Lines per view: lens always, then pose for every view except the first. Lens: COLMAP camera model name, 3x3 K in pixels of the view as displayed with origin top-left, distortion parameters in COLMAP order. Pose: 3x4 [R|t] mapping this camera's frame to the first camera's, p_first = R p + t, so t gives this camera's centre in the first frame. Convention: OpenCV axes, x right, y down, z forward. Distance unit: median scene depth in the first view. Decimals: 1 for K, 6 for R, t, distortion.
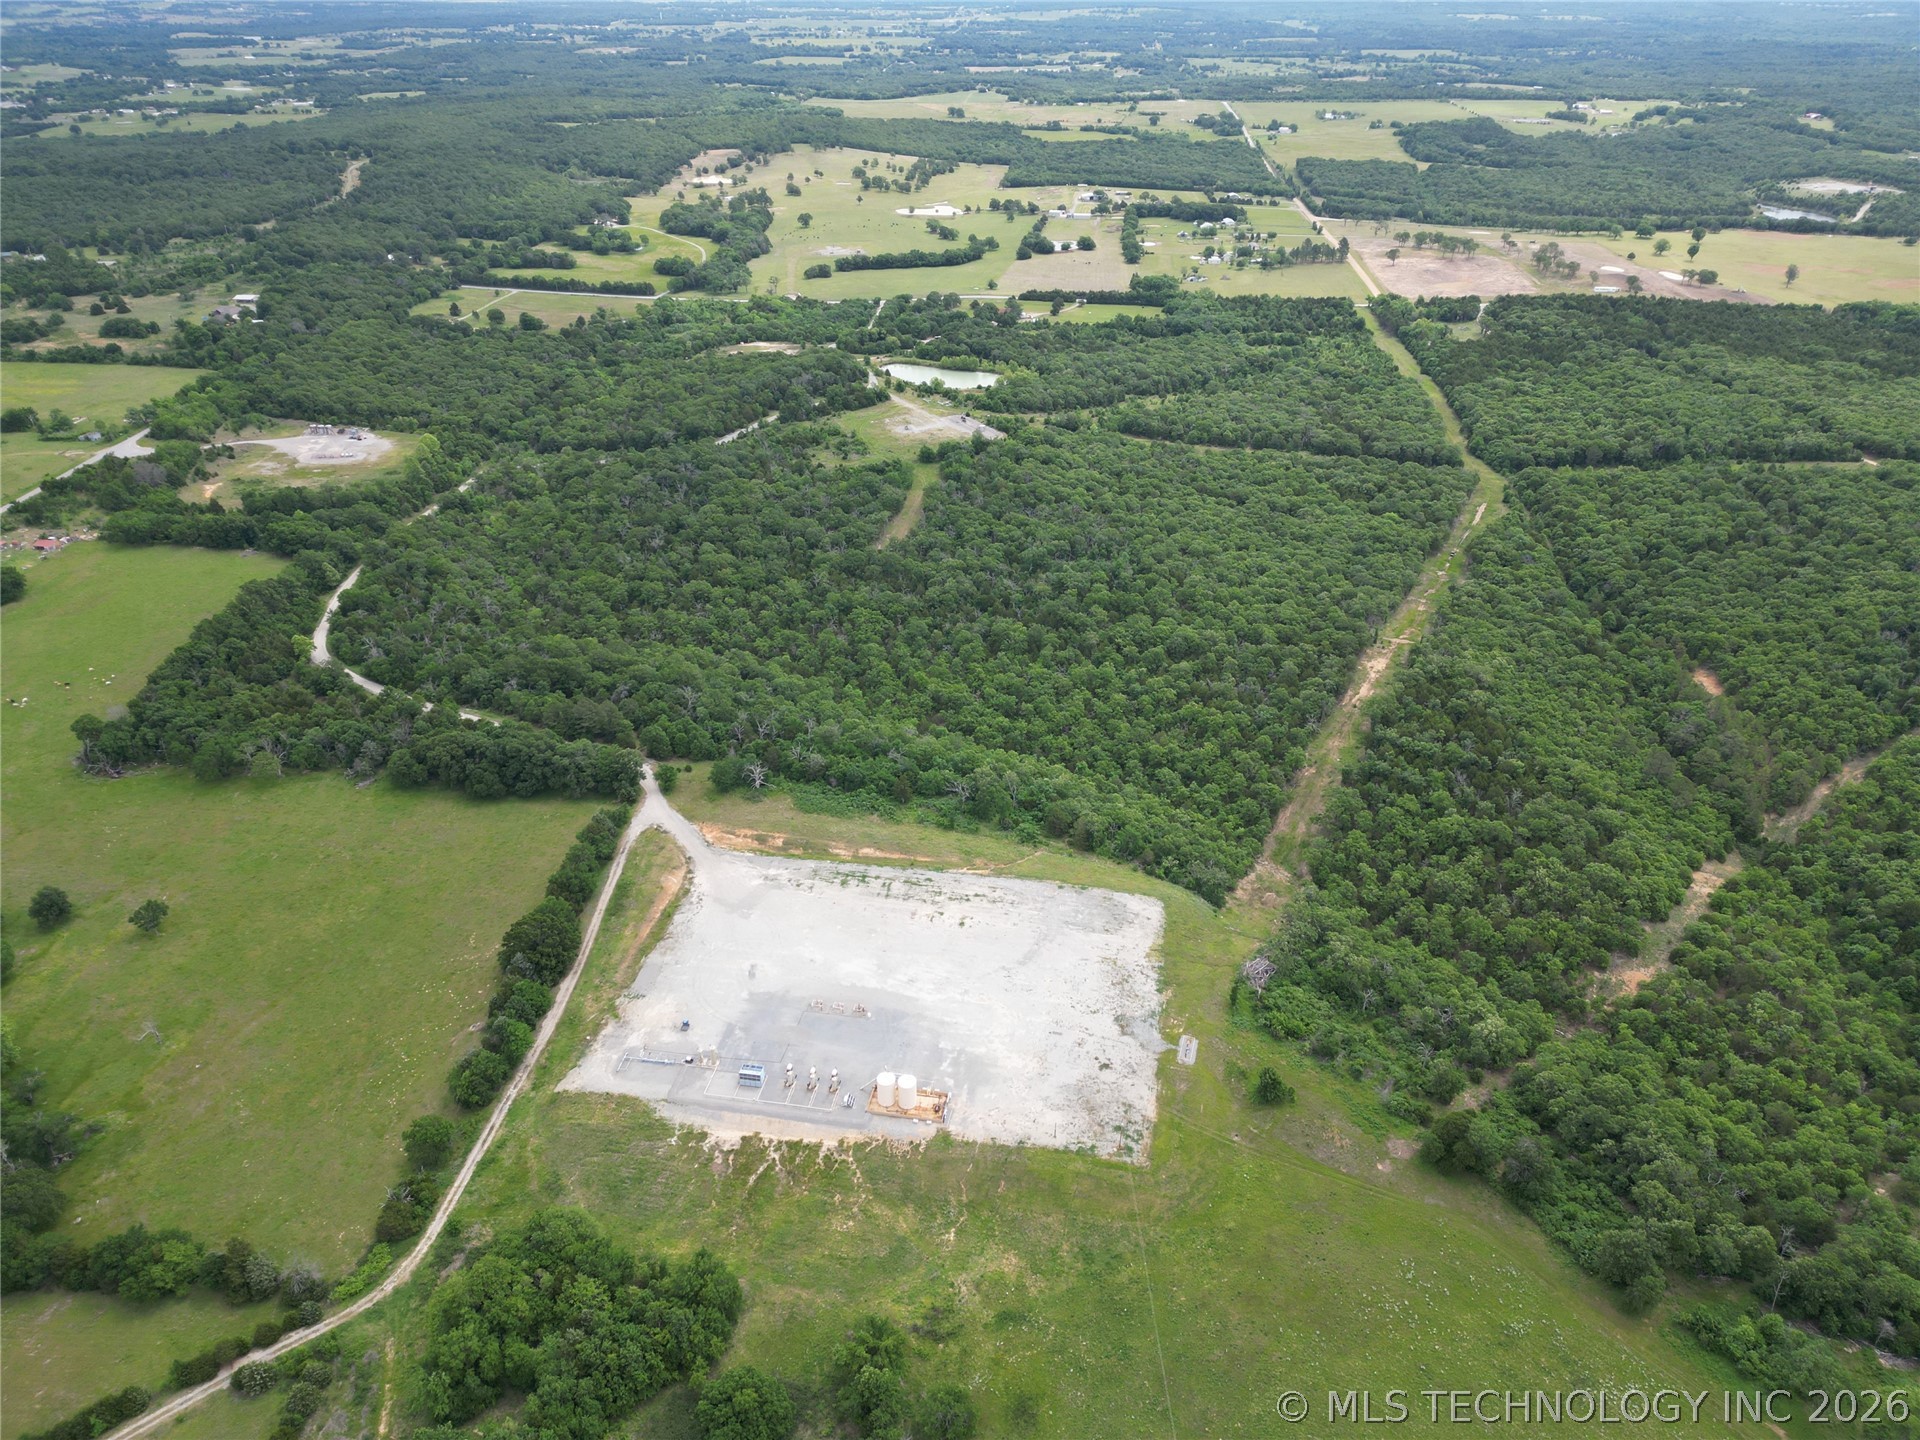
lens RADIAL K [[1335.1, 0, 960.0], [0, 1335.1, 720.0], [0, 0, 1]] dist [0.079991, -0.074292]
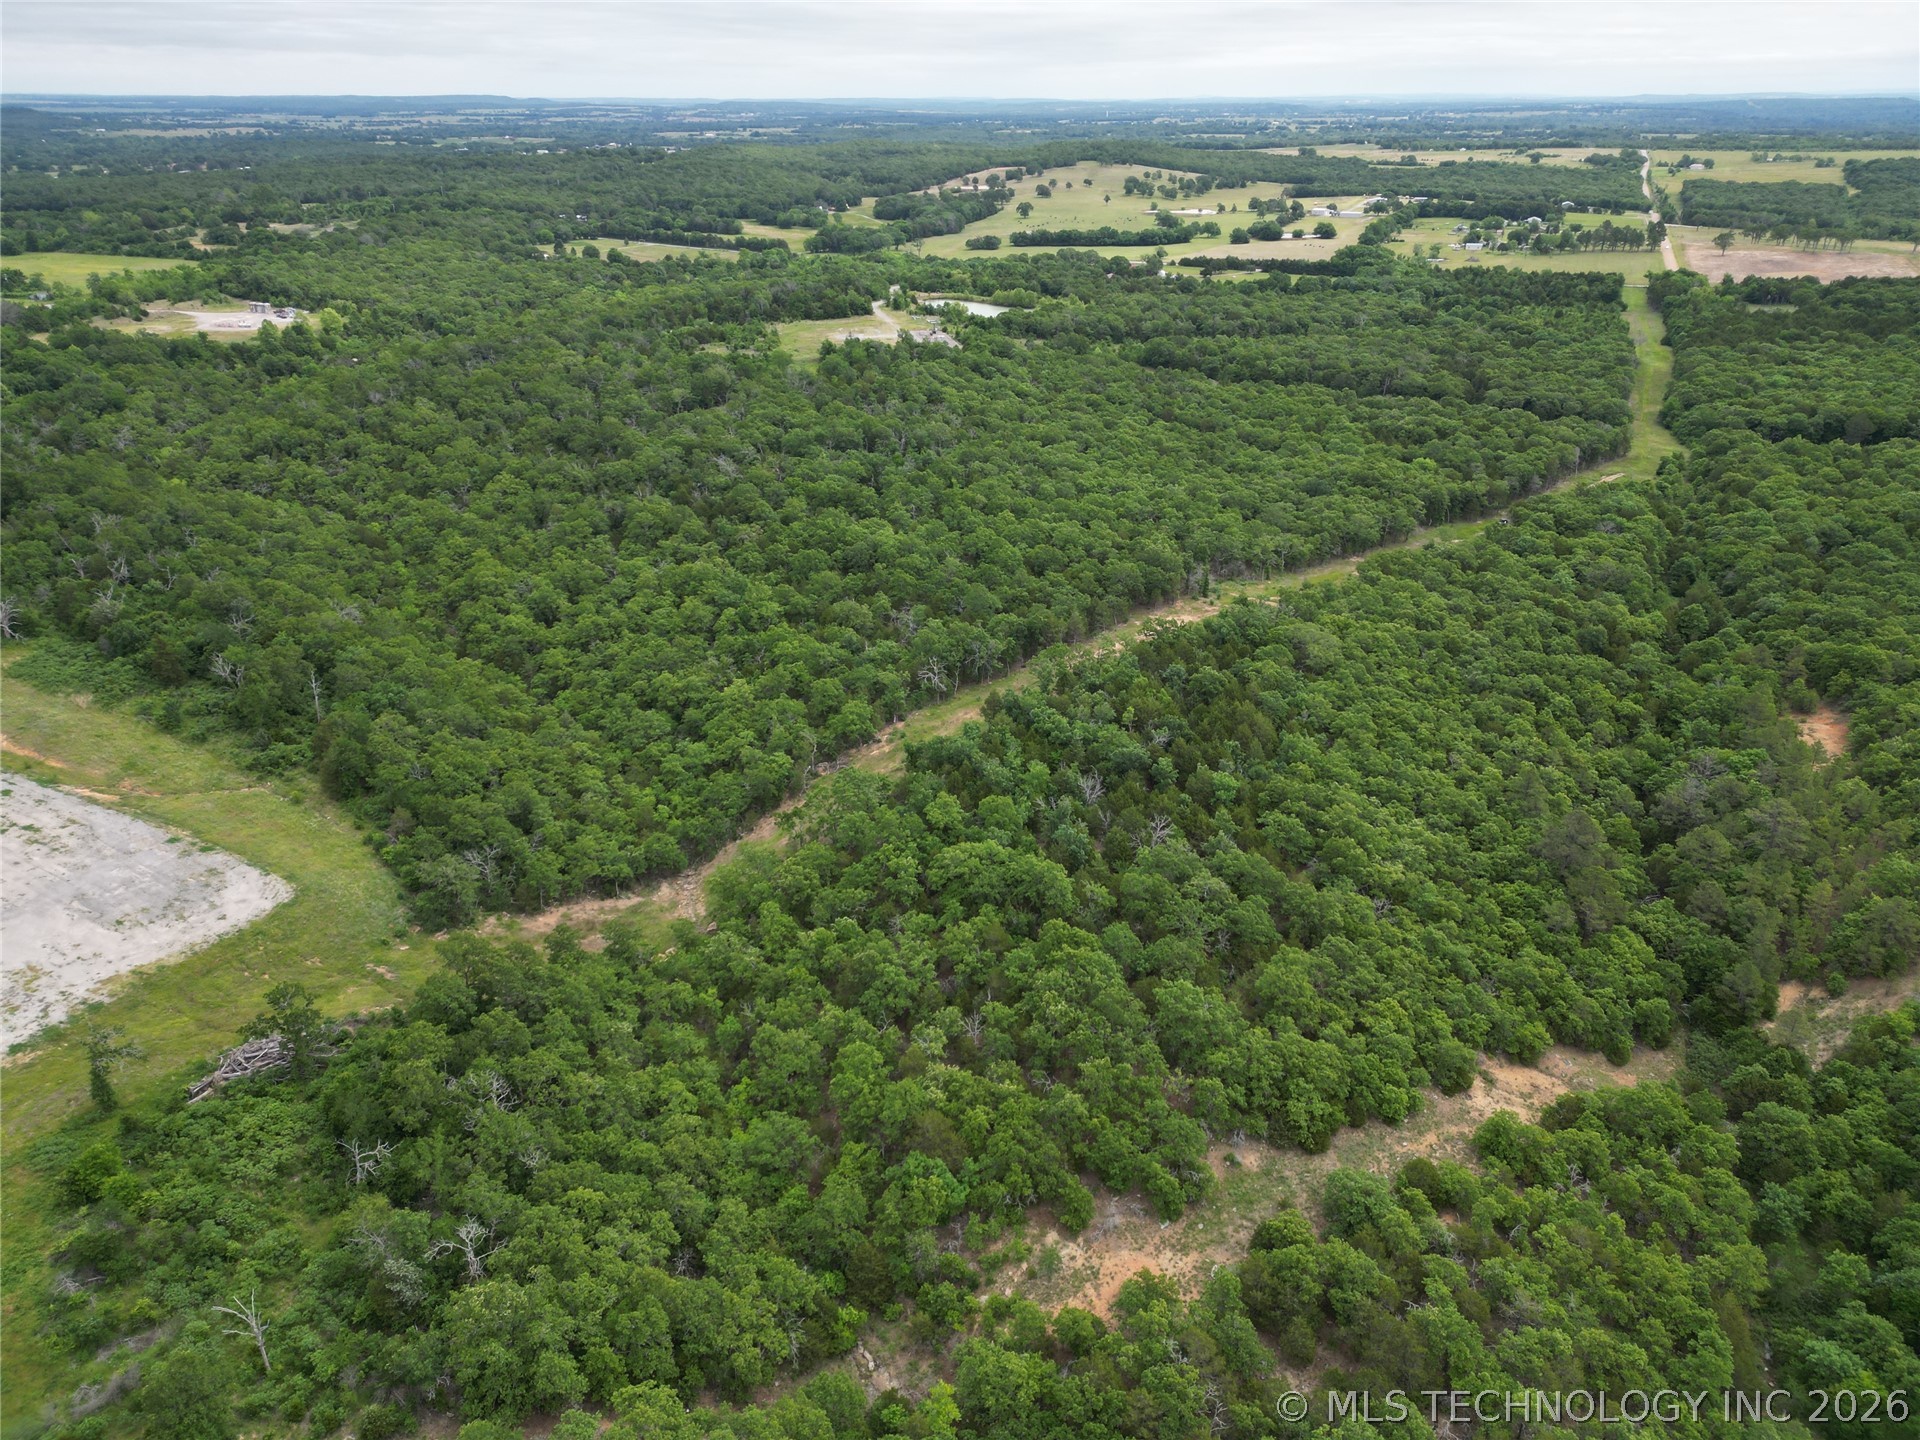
lens RADIAL K [[1335.1, 0, 960.0], [0, 1335.1, 720.0], [0, 0, 1]] dist [0.079991, -0.074292]
pose [[0.946104, 0.134858, -0.294450, 0.390156], [-0.157194, 0.986121, -0.053442, 0.043491], [0.283157, 0.096848, 0.954171, 0.426527]]
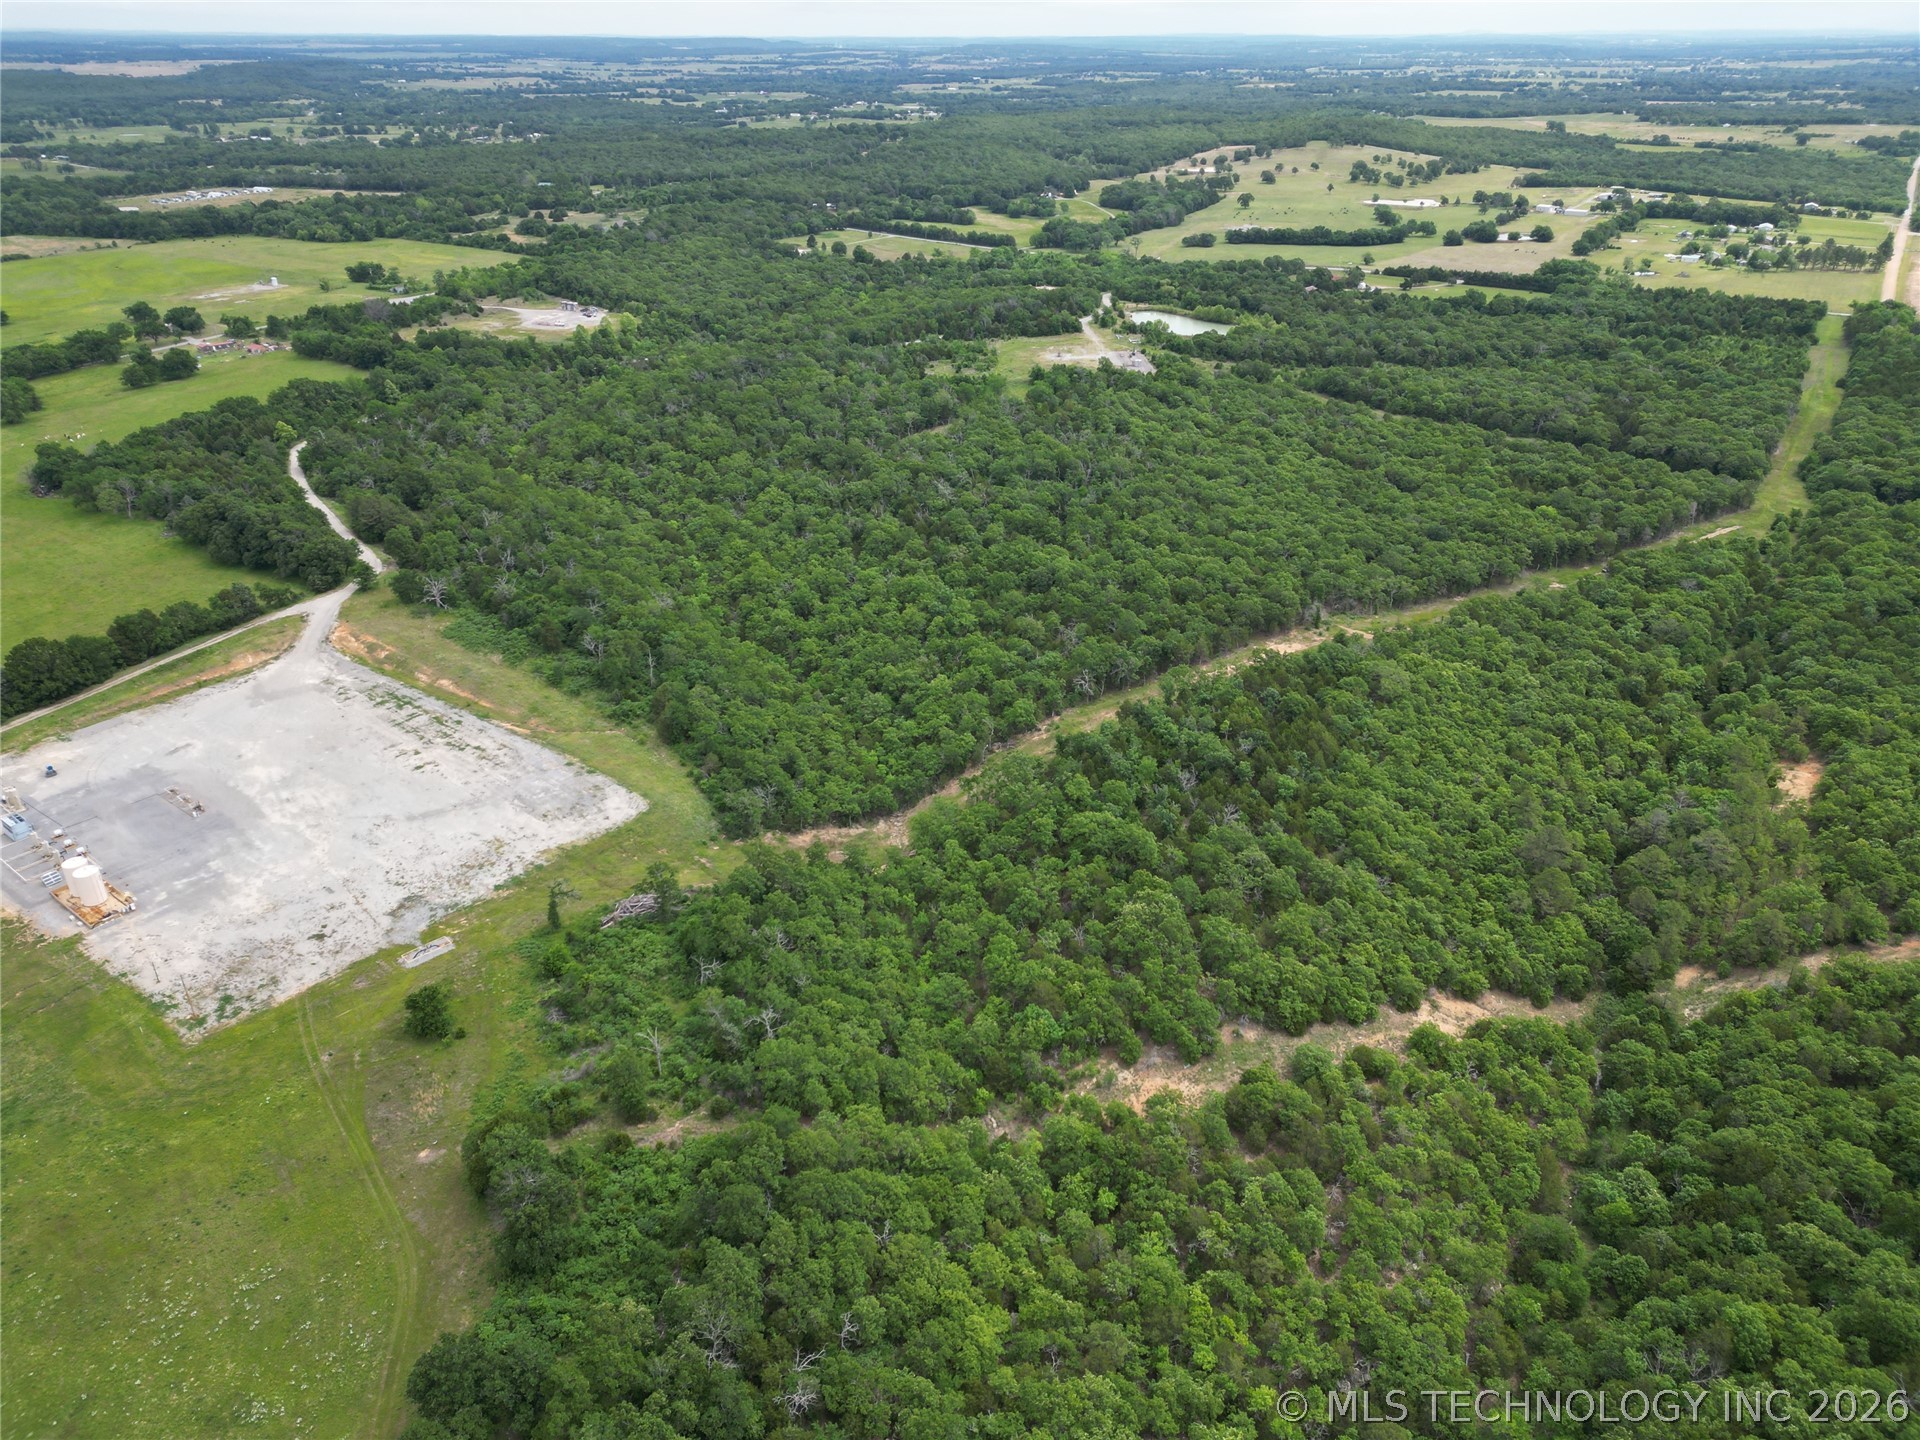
lens RADIAL K [[1335.1, 0, 960.0], [0, 1335.1, 720.0], [0, 0, 1]] dist [0.079991, -0.074292]
pose [[0.880912, 0.215094, -0.421578, 0.459593], [-0.231525, 0.972748, 0.012523, 0.026474], [0.412783, 0.086575, 0.906705, 0.273442]]
